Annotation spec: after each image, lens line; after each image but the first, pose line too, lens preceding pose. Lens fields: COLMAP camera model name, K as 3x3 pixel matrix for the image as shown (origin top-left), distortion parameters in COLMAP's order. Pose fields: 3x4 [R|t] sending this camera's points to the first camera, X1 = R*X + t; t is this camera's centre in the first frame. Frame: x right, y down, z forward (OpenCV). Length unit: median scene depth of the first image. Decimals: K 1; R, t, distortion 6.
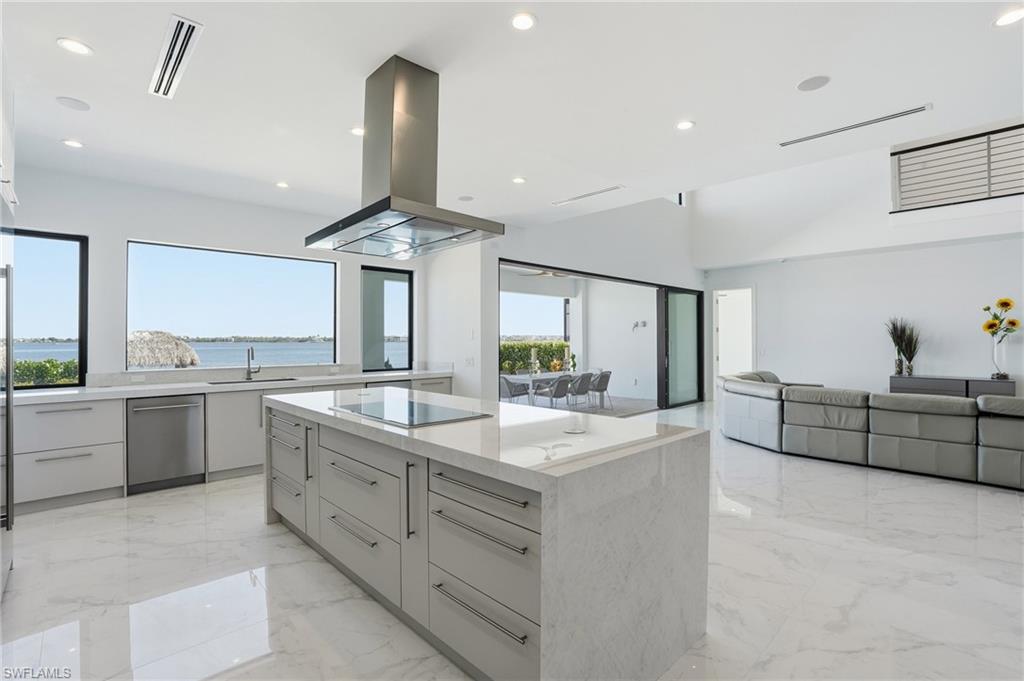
lens RADIAL K [[470.3, 0, 519.0], [0, 470.3, 336.8], [0, 0, 1]] dist [-0.024767, 0.002897]
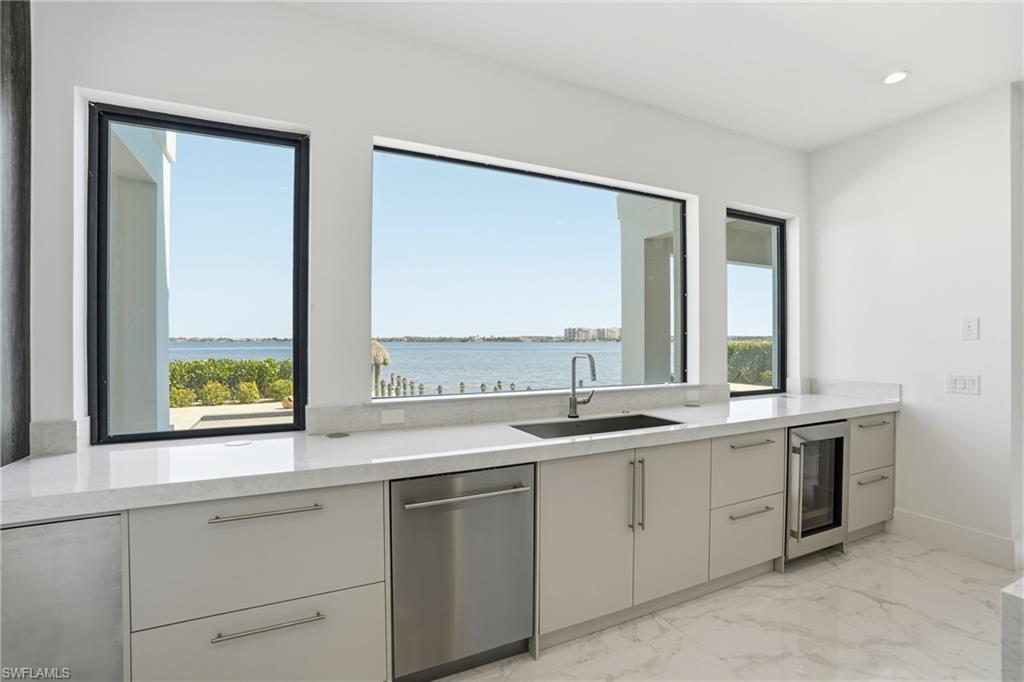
lens RADIAL K [[470.3, 0, 511.4], [0, 470.3, 338.9], [0, 0, 1]] dist [-0.024767, 0.002897]
pose [[0.947763, -0.000250, -0.318976, -0.372274], [0.001838, 0.999987, 0.004676, 0.003487], [0.318971, -0.005018, 0.947751, 0.388426]]
